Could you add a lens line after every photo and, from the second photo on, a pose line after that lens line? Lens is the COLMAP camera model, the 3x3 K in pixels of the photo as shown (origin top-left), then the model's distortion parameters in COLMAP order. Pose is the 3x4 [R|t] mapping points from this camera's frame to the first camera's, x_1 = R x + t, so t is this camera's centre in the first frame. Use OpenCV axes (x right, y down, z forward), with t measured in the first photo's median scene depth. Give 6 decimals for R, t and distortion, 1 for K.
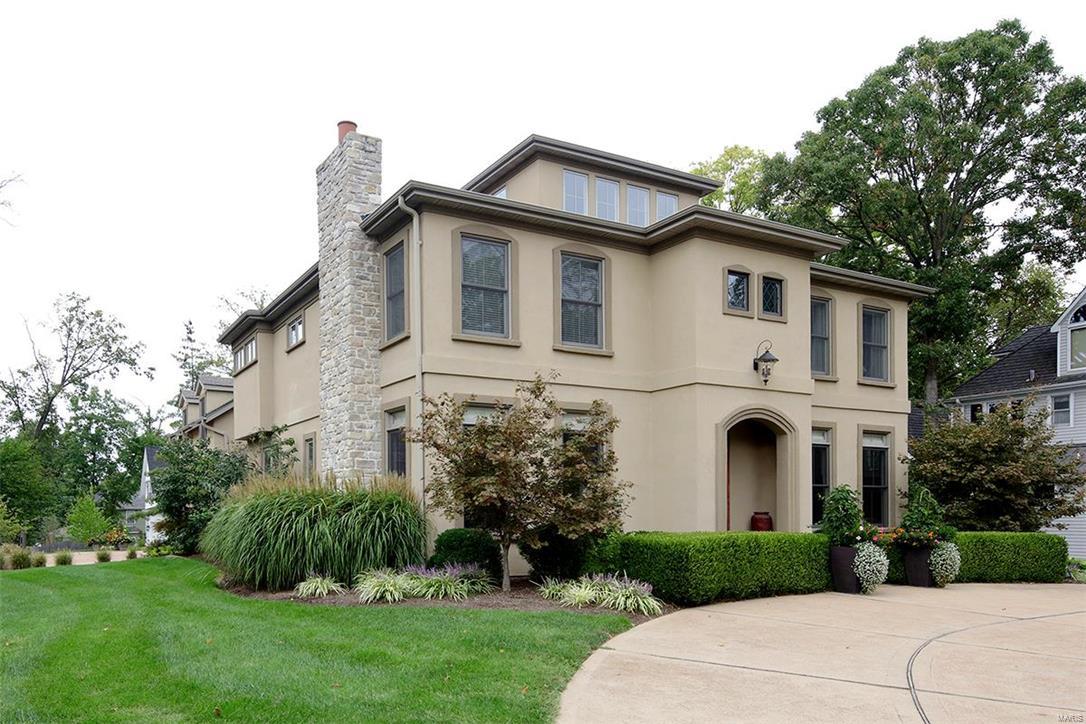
lens RADIAL K [[522.0, 0, 545.2], [0, 522.0, 371.5], [0, 0, 1]] dist [-0.004775, -0.000607]
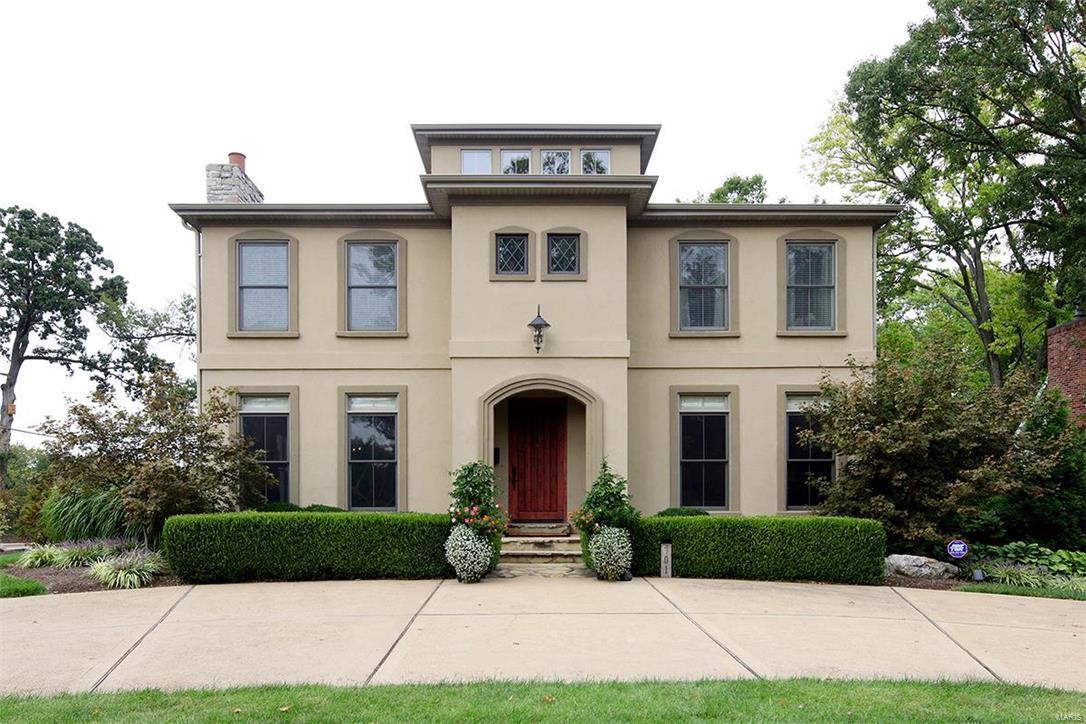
lens RADIAL K [[522.0, 0, 544.6], [0, 522.0, 353.0], [0, 0, 1]] dist [-0.004775, -0.000607]
pose [[0.950474, -0.087022, -0.298374, 0.675156], [0.086982, 0.996119, -0.013440, 0.037859], [0.298385, -0.013178, 0.954354, 0.125759]]
